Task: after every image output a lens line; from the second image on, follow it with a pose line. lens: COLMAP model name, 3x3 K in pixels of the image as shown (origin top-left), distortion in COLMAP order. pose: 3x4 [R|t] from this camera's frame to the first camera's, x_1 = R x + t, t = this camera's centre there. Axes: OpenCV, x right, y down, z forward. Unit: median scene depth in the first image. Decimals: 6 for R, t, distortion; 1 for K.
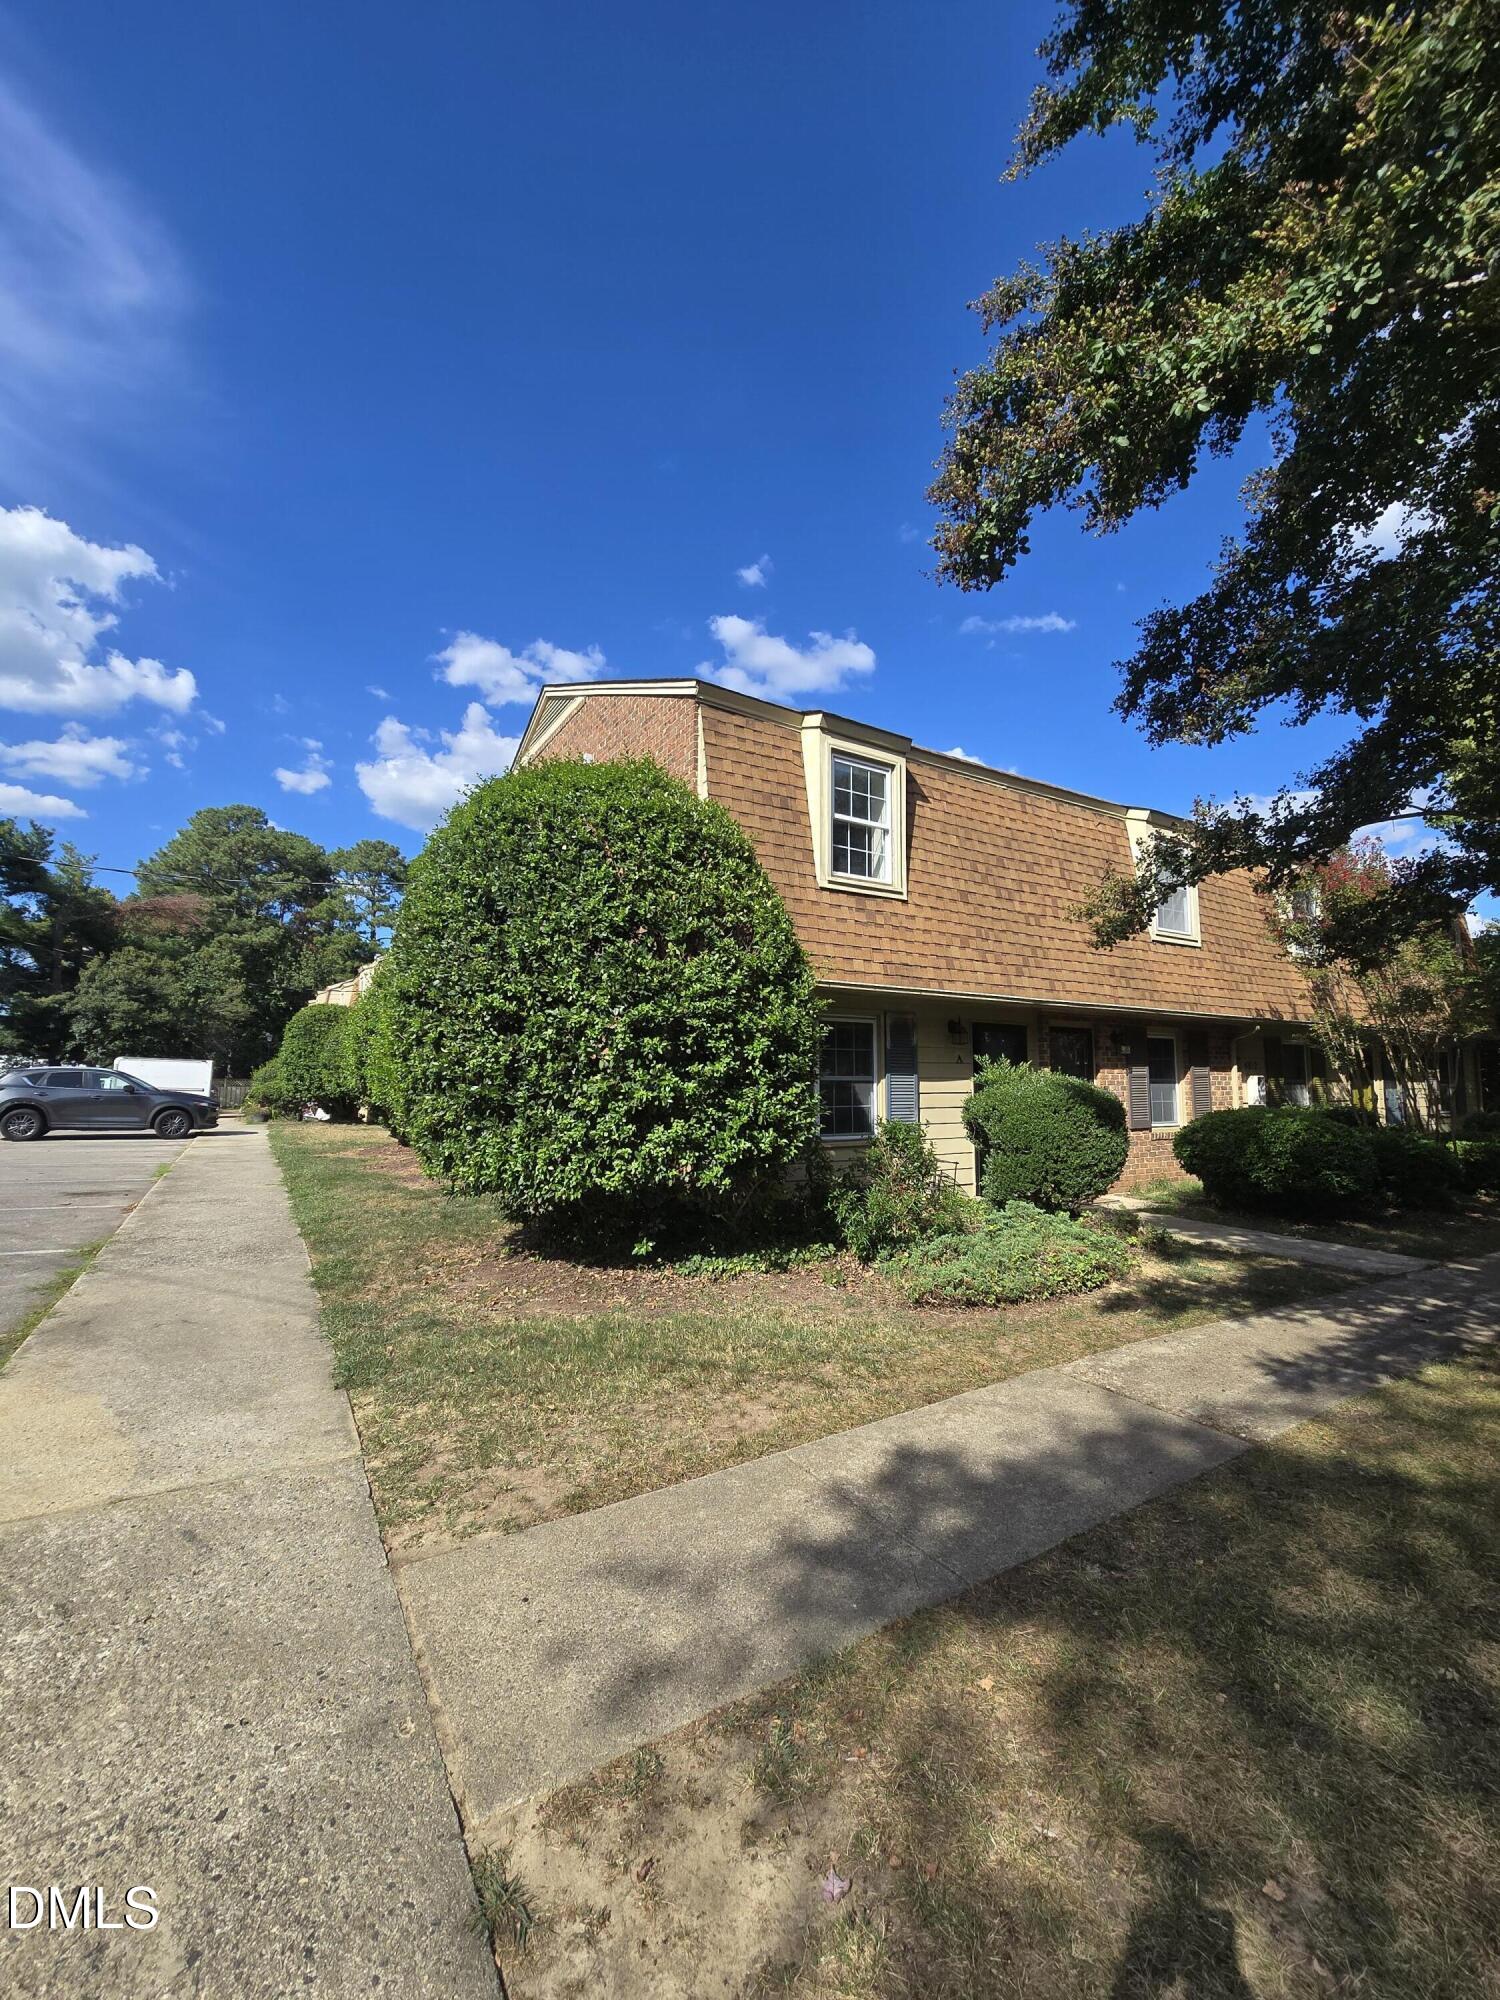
lens RADIAL K [[818.8, 0, 752.6], [0, 818.8, 1011.0], [0, 0, 1]] dist [-0.000552, -0.001419]
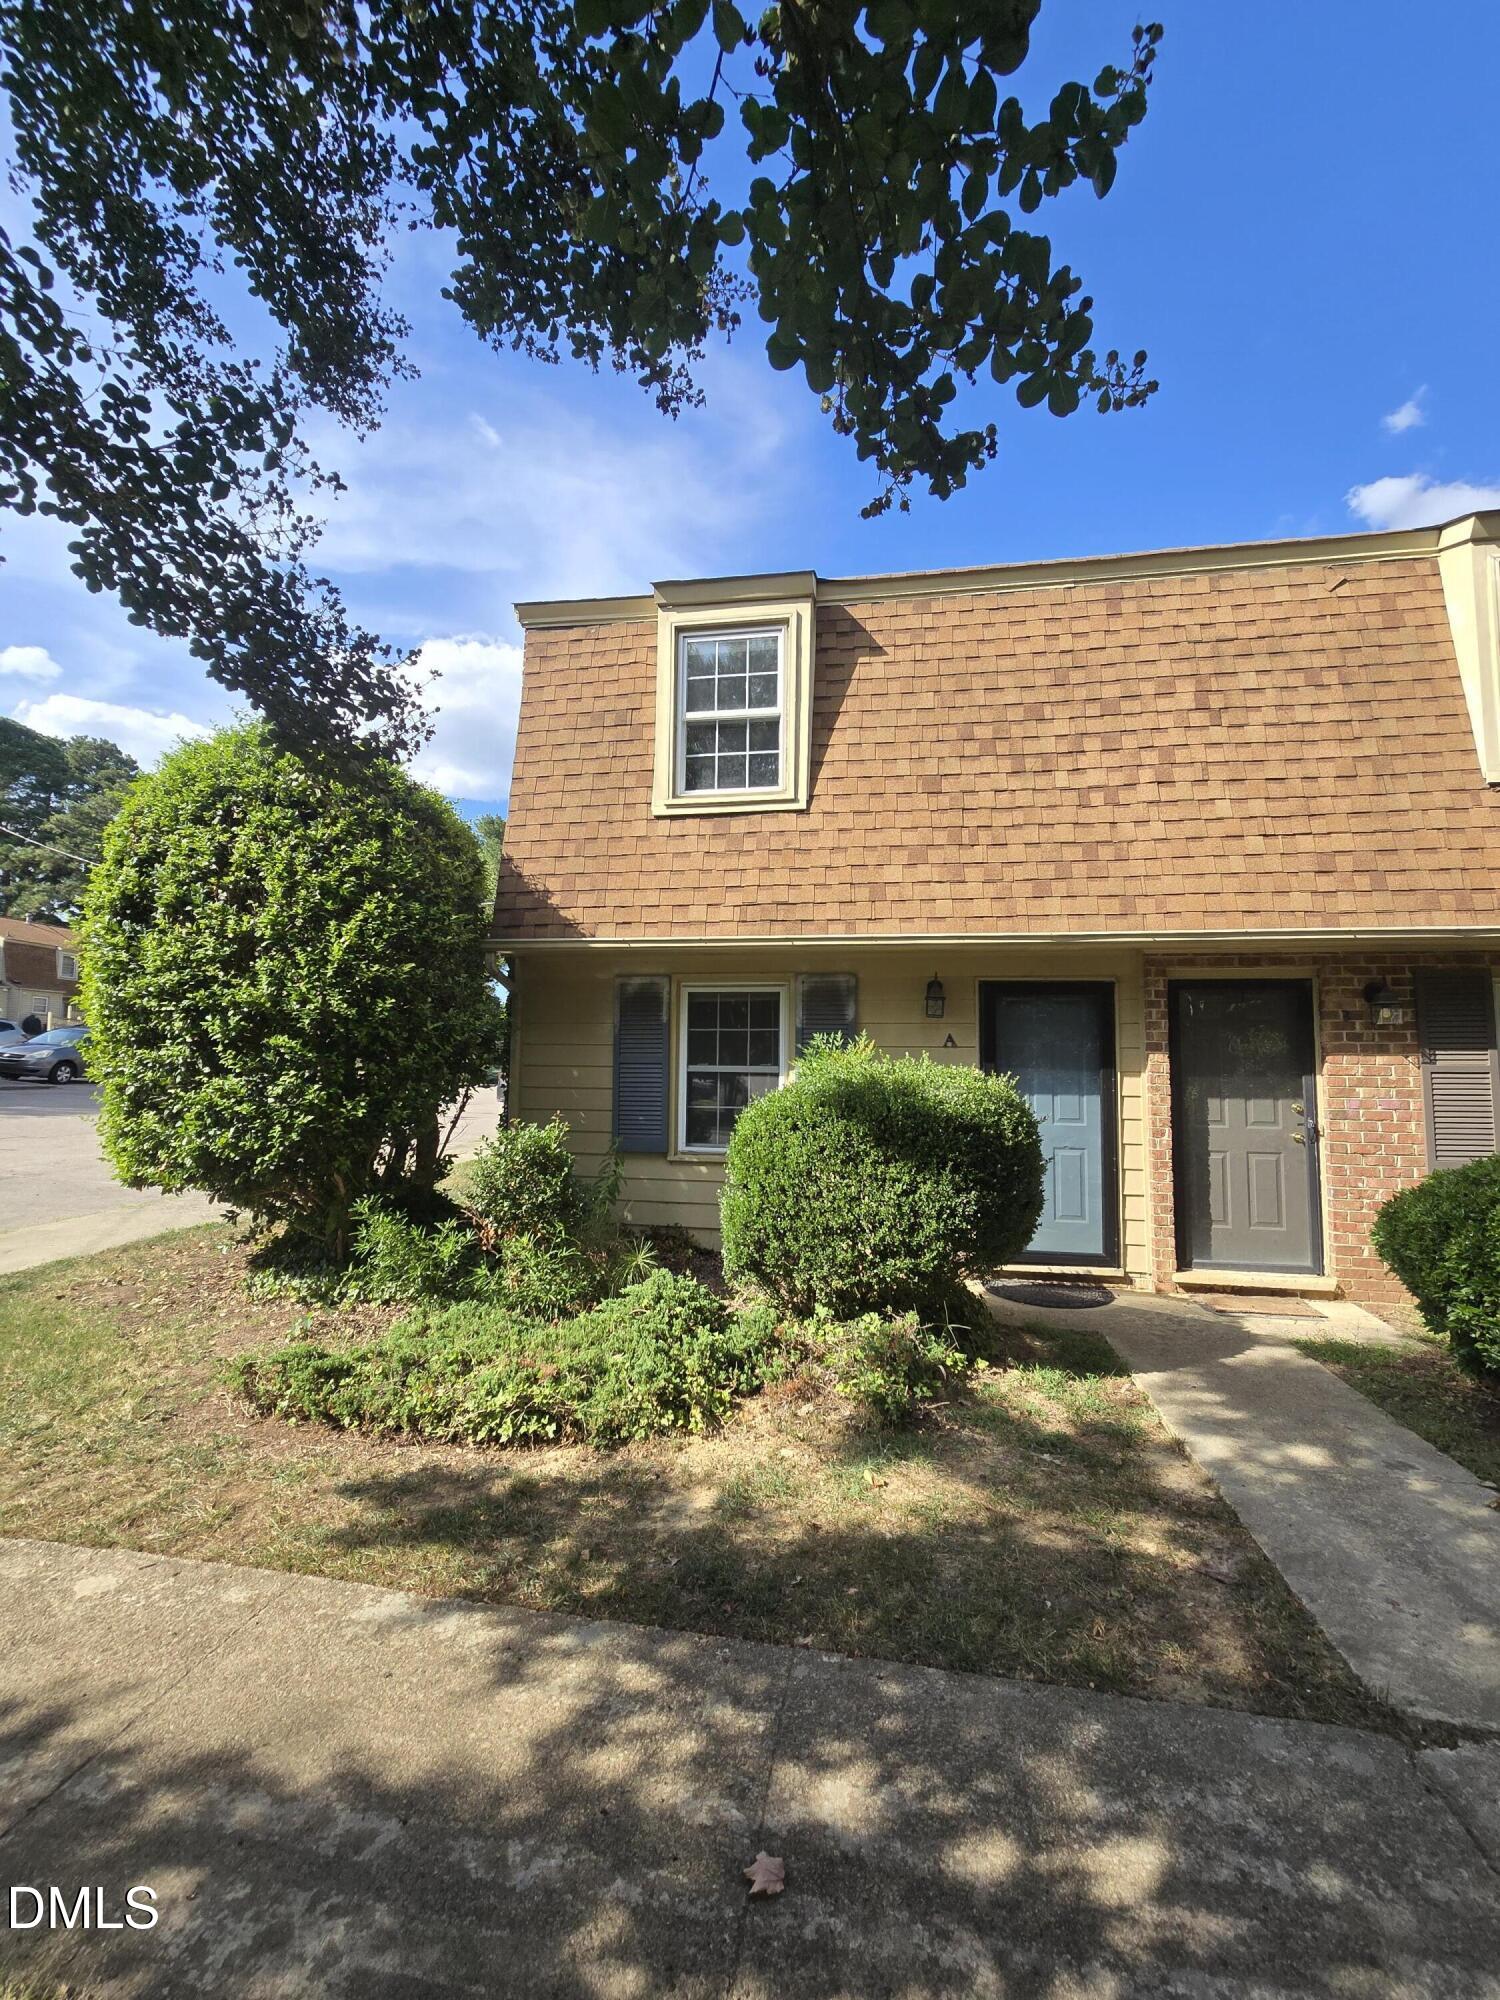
lens RADIAL K [[818.8, 0, 752.6], [0, 818.8, 1011.0], [0, 0, 1]] dist [-0.000552, -0.001419]
pose [[0.752597, -0.042784, -0.657090, 0.595704], [0.046257, 0.998857, -0.012057, 0.038761], [0.656855, -0.021321, 0.753716, 0.454137]]
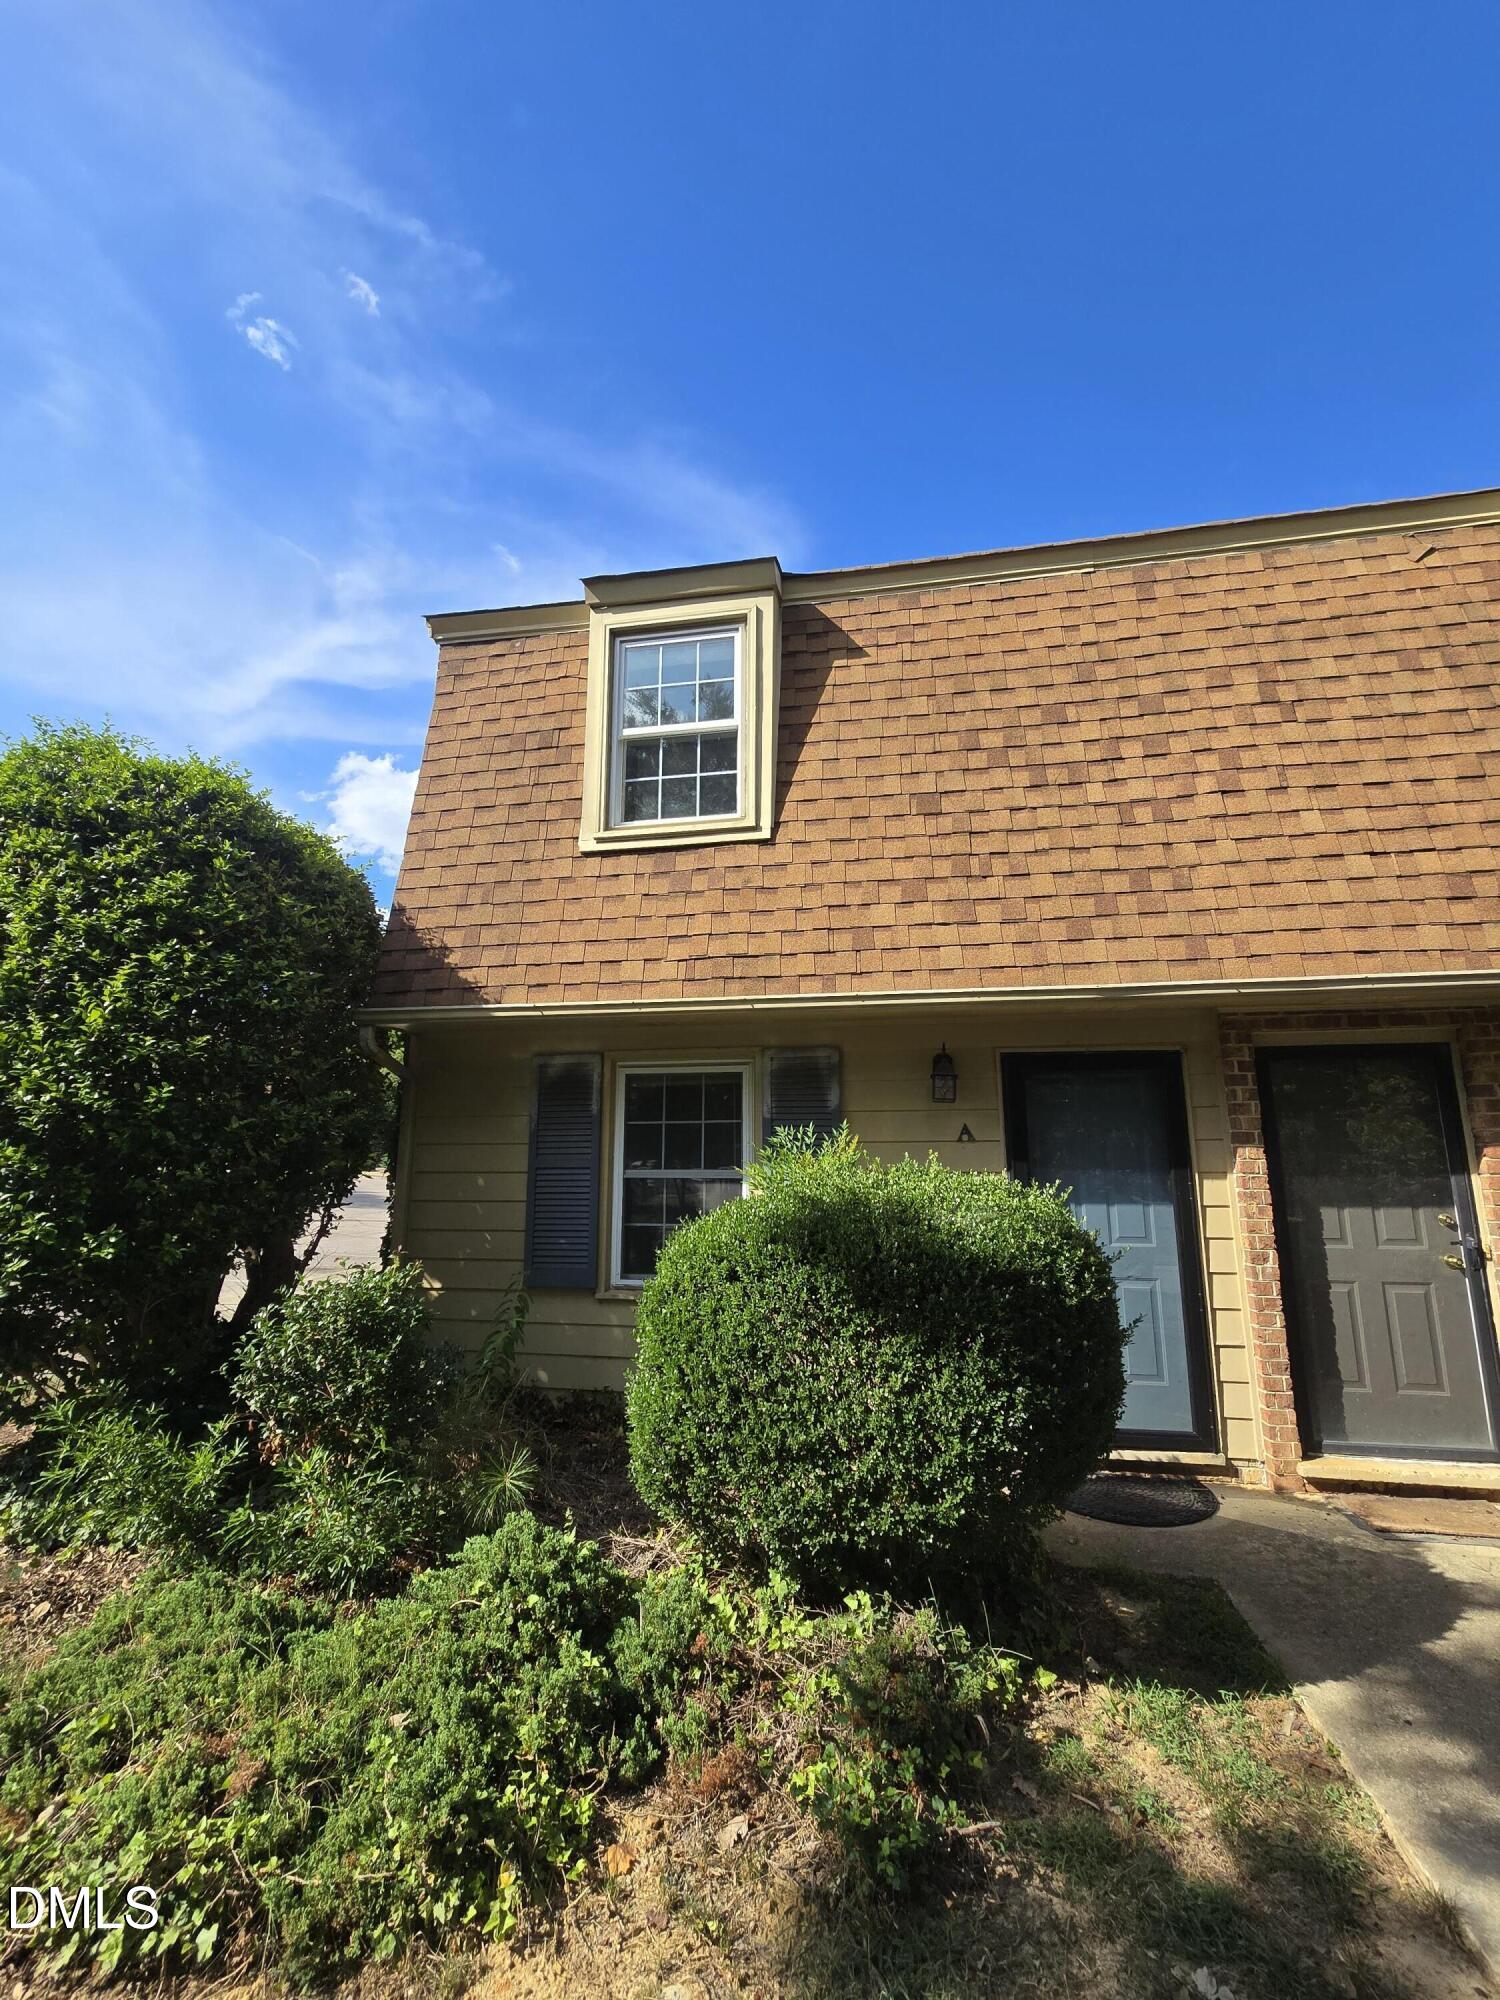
lens RADIAL K [[818.8, 0, 752.6], [0, 818.8, 1011.0], [0, 0, 1]] dist [-0.000552, -0.001419]
pose [[0.745948, -0.125241, -0.654122, 0.517082], [0.059920, 0.990797, -0.121370, 0.041340], [0.663303, 0.051341, 0.746588, 0.597519]]
